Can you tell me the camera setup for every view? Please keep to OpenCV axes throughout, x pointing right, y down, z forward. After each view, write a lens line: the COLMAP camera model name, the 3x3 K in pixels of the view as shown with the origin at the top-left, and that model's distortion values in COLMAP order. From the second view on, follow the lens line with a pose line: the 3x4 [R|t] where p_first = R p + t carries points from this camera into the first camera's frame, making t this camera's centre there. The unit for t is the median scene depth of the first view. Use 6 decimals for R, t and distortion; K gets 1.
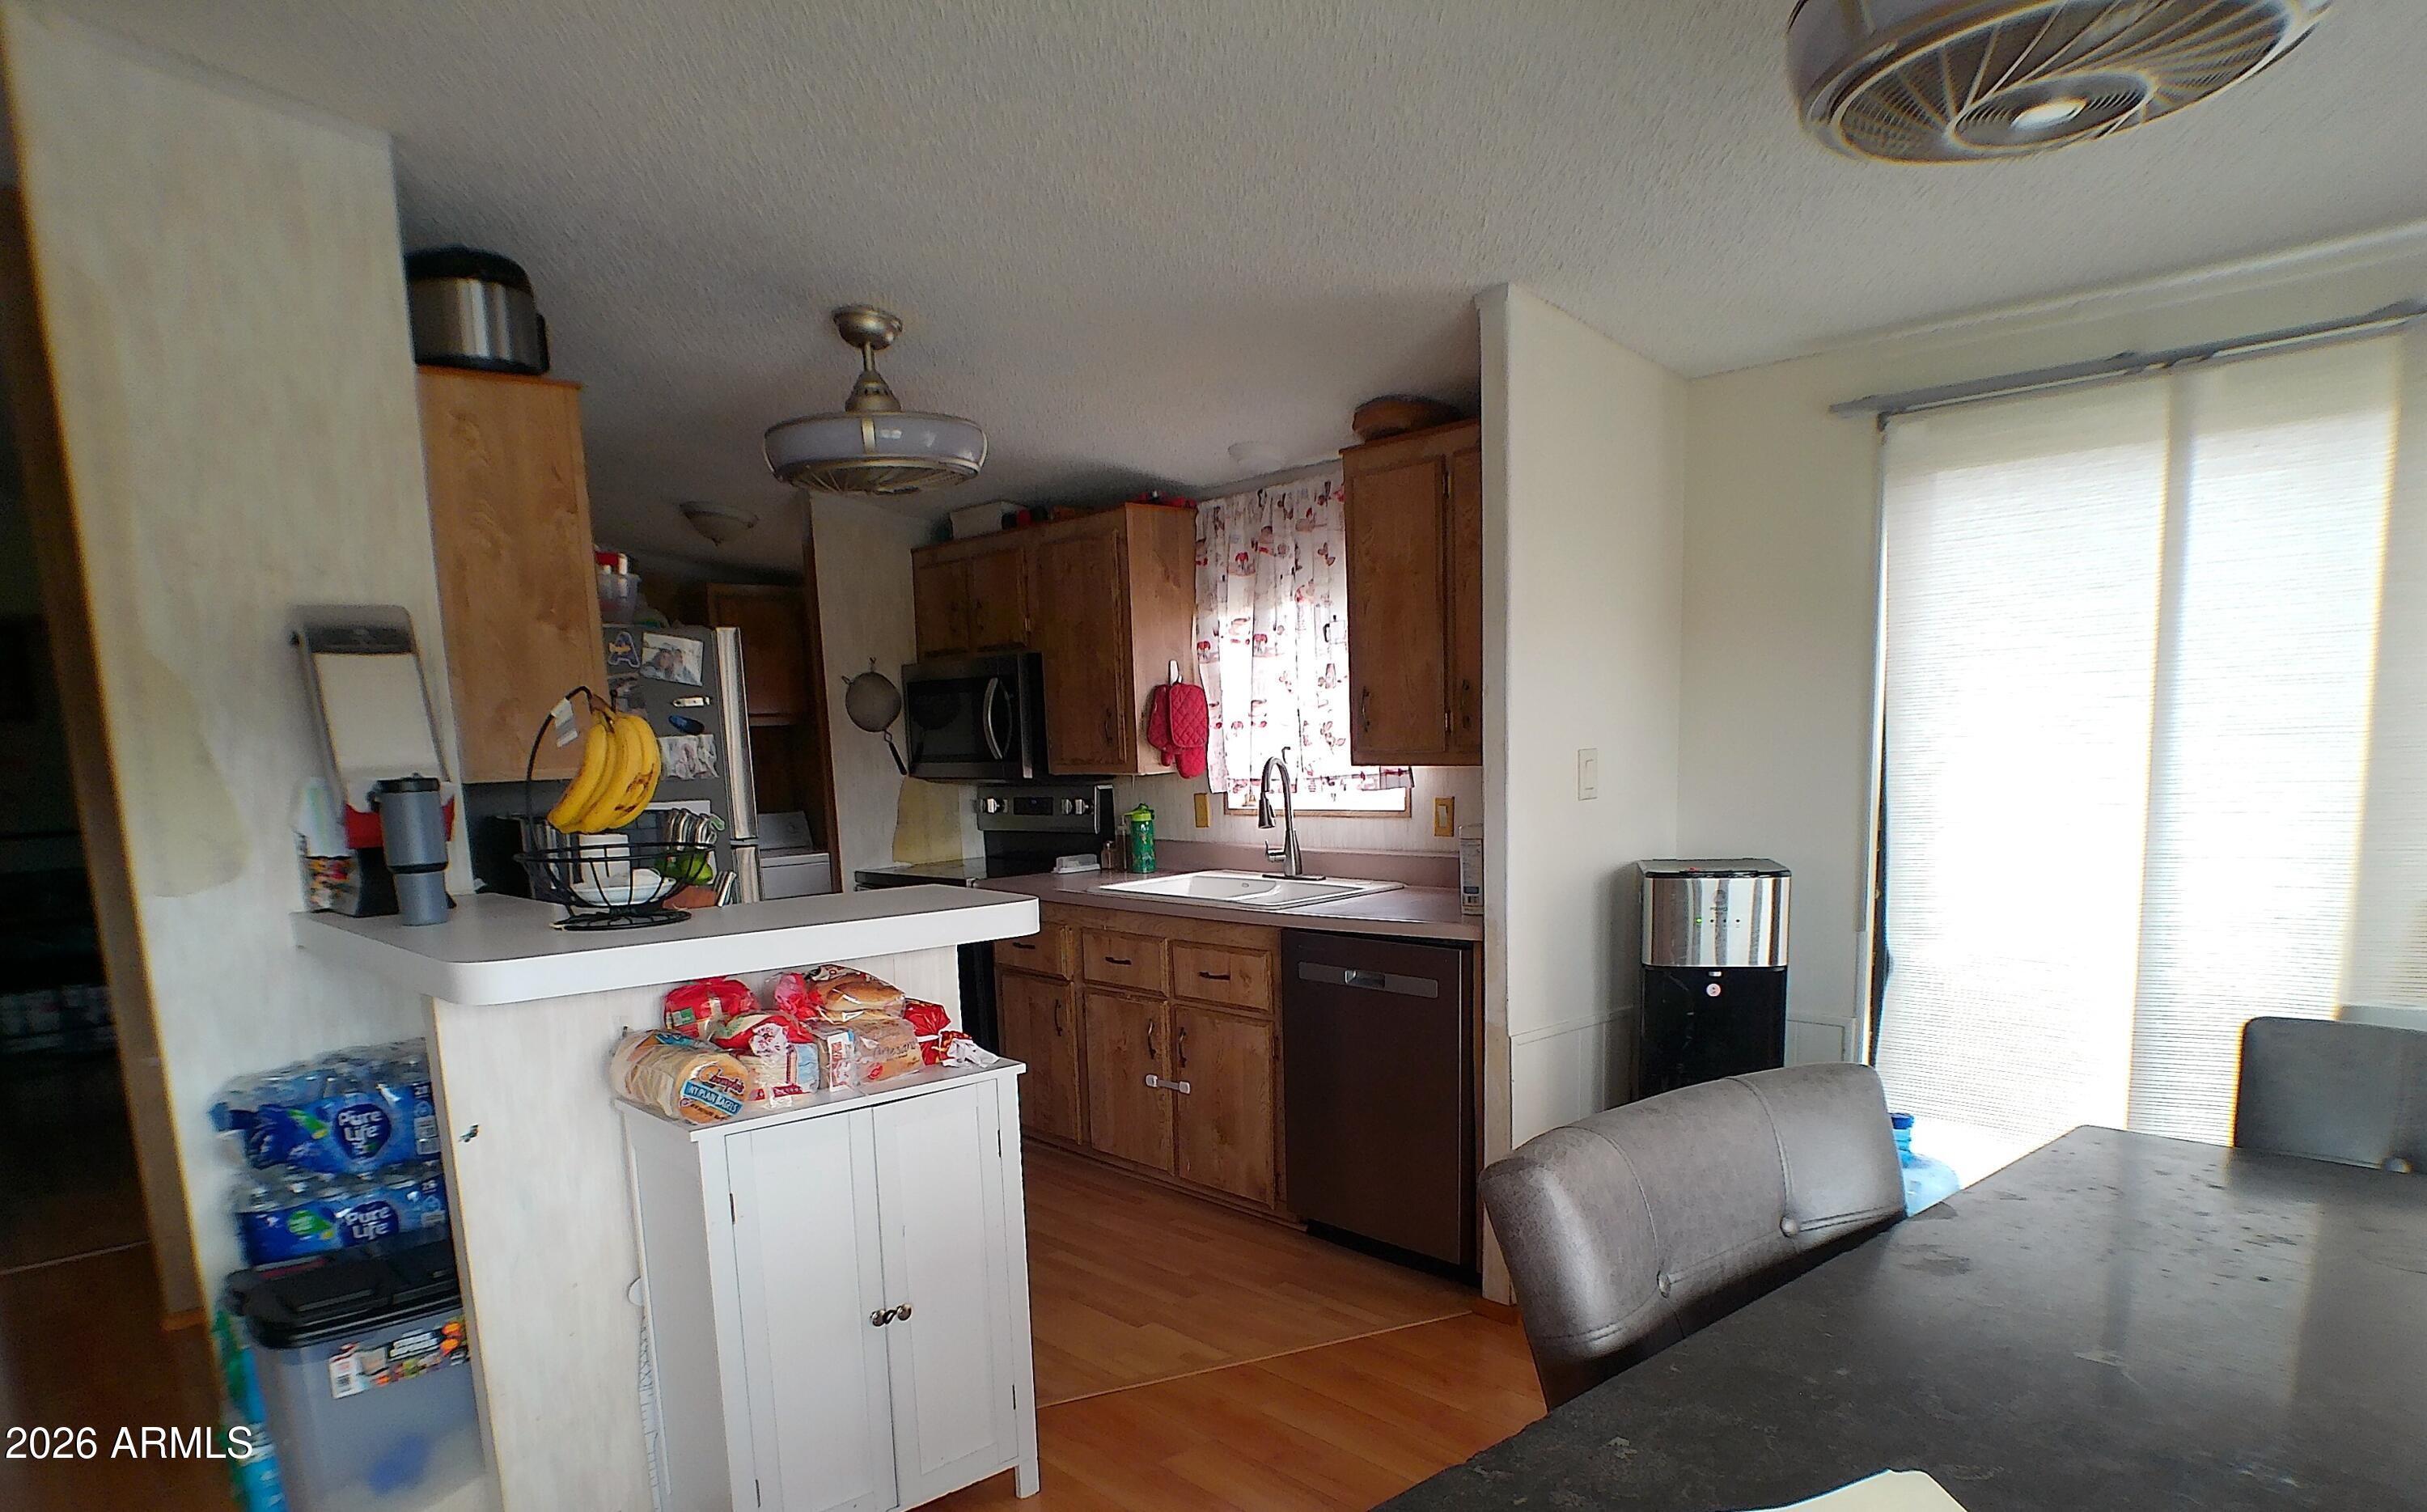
lens RADIAL K [[1512.4, 0, 1177.2], [0, 1512.4, 1024.0], [0, 0, 1]] dist [-0.020157, -0.001484]
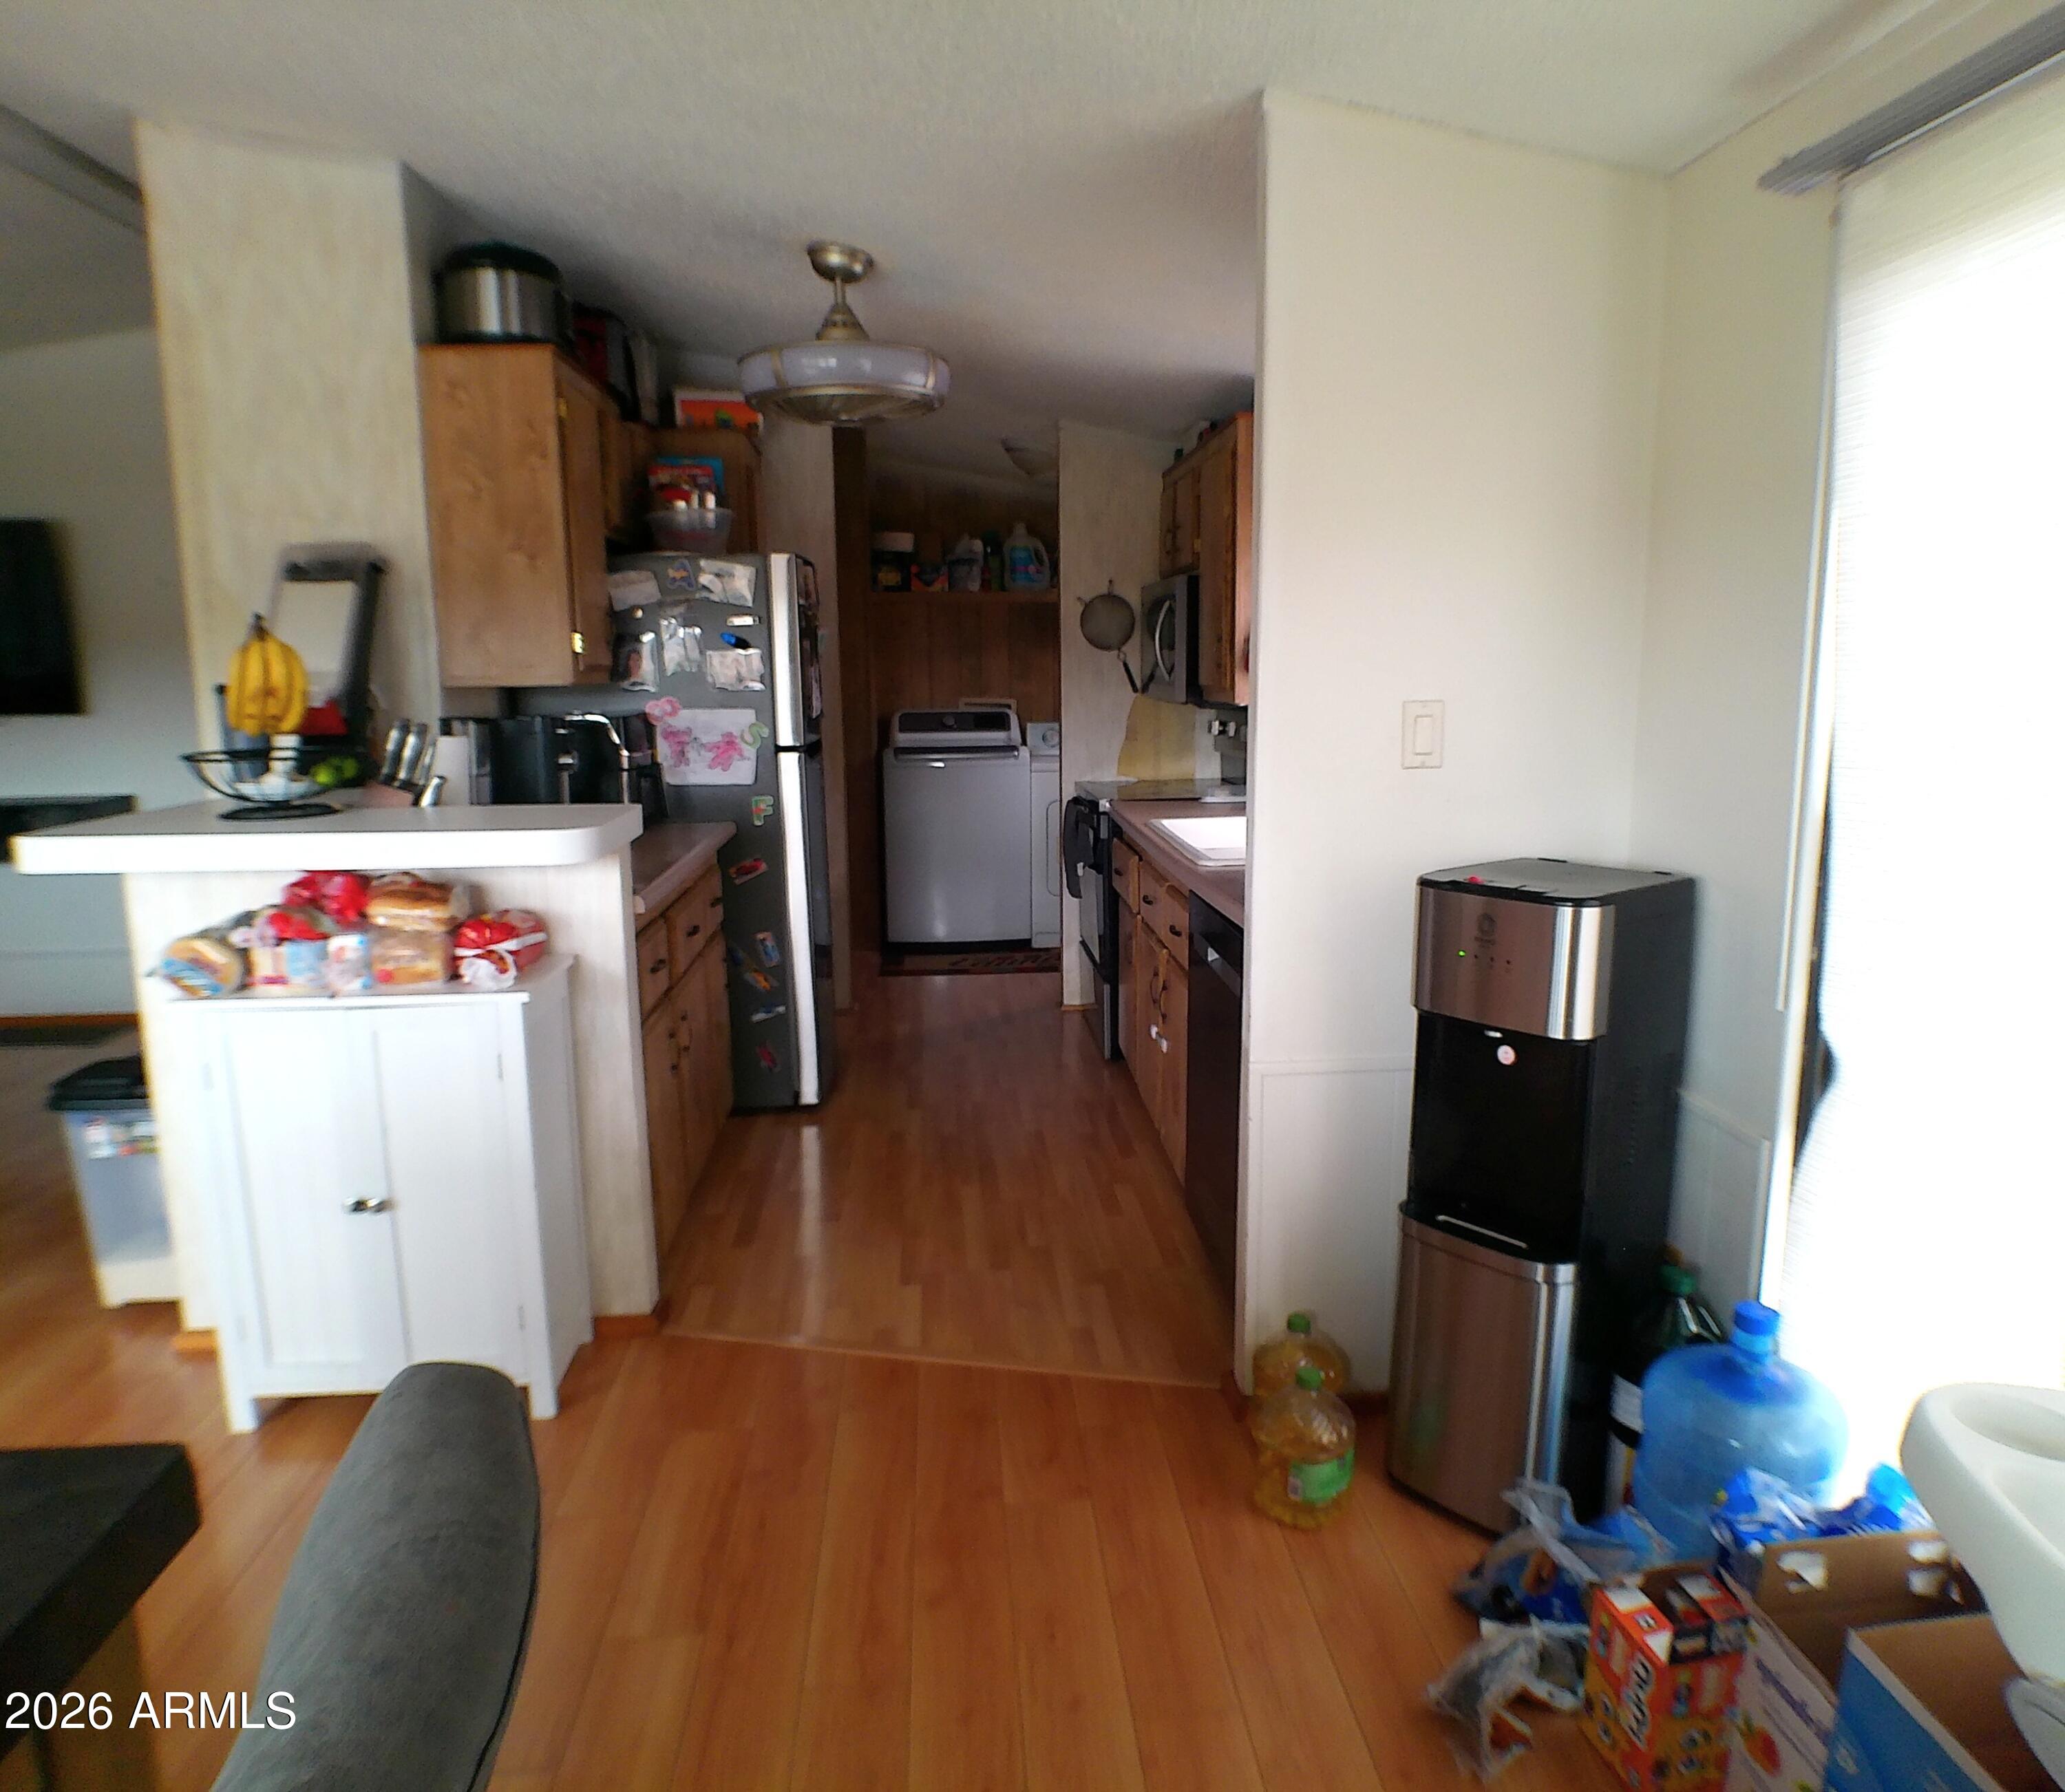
lens RADIAL K [[1351.3, 0, 1057.3], [0, 1351.3, 899.2], [0, 0, 1]] dist [-0.028851, 0.000085]
pose [[0.810504, 0.130047, -0.571114, 0.397284], [-0.132316, 0.990488, 0.037764, -0.067037], [0.570593, 0.044959, 0.820001, 0.279165]]
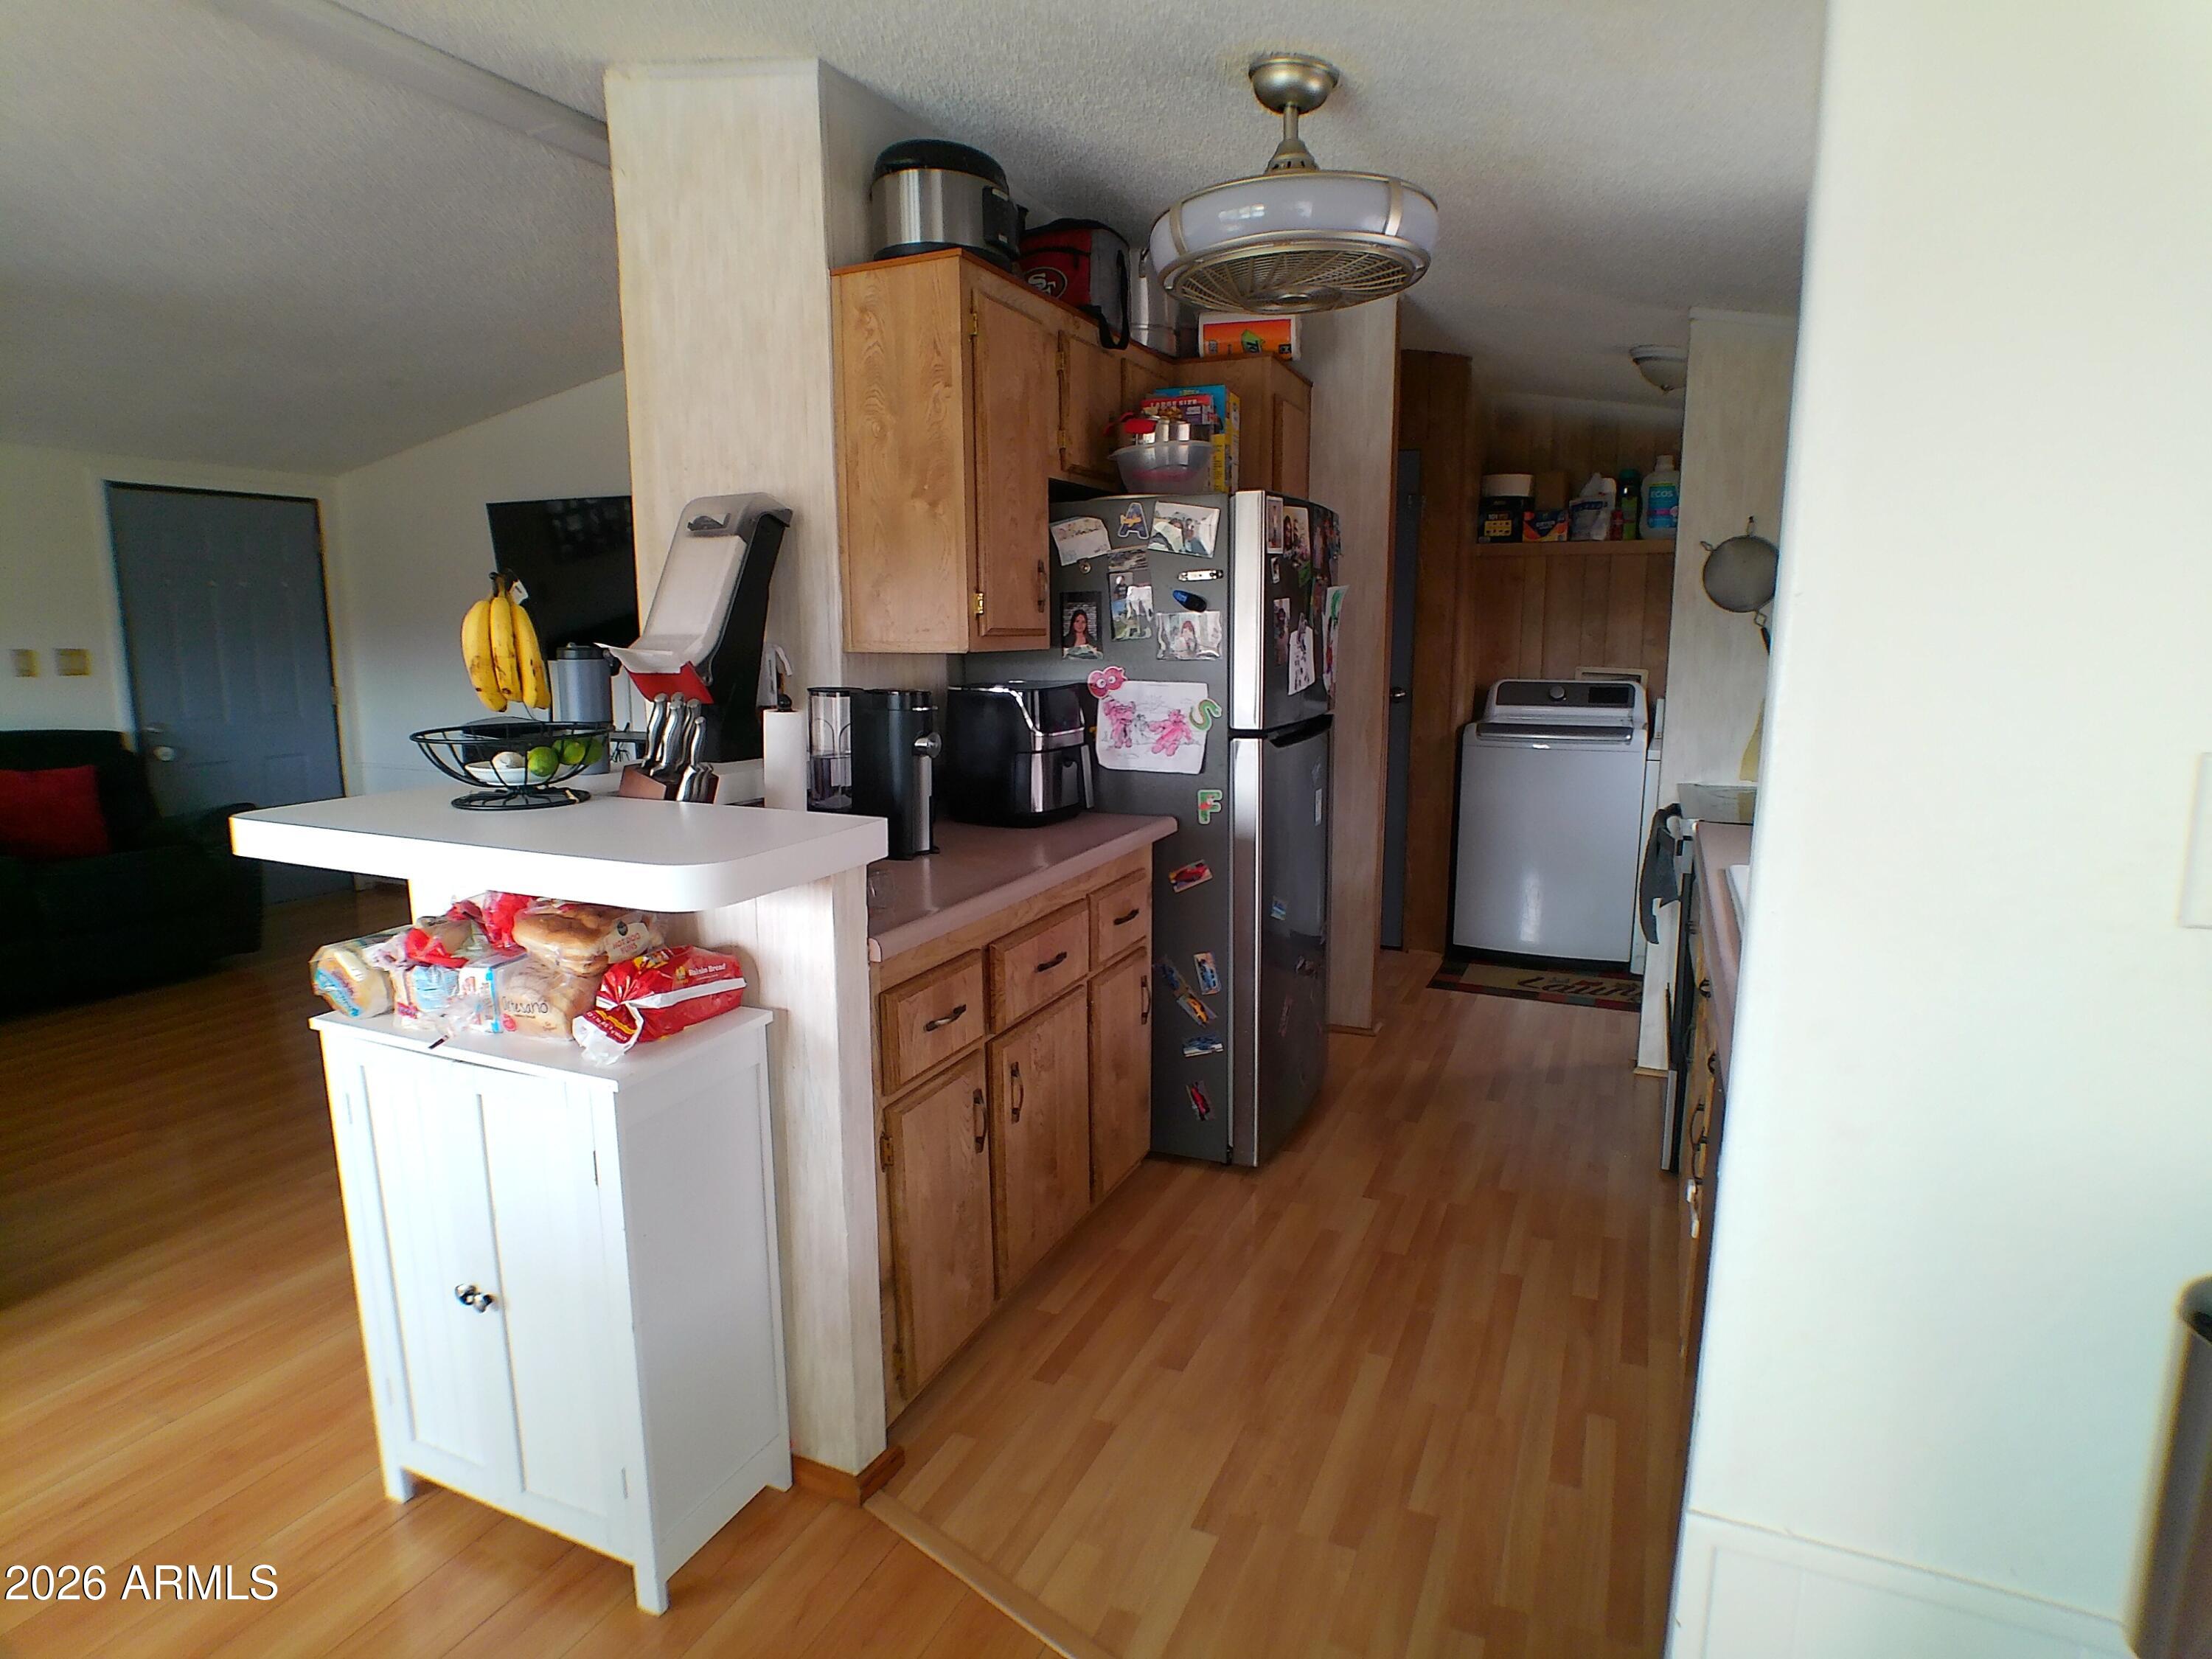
lens RADIAL K [[1217.7, 0, 1114.1], [0, 1217.7, 833.6], [0, 0, 1]] dist [-0.022644, 0.000137]
pose [[0.419424, 0.188614, -0.887980, 0.292111], [-0.184180, 0.975514, 0.120212, -0.120335], [0.888910, 0.113128, 0.443893, 0.553801]]
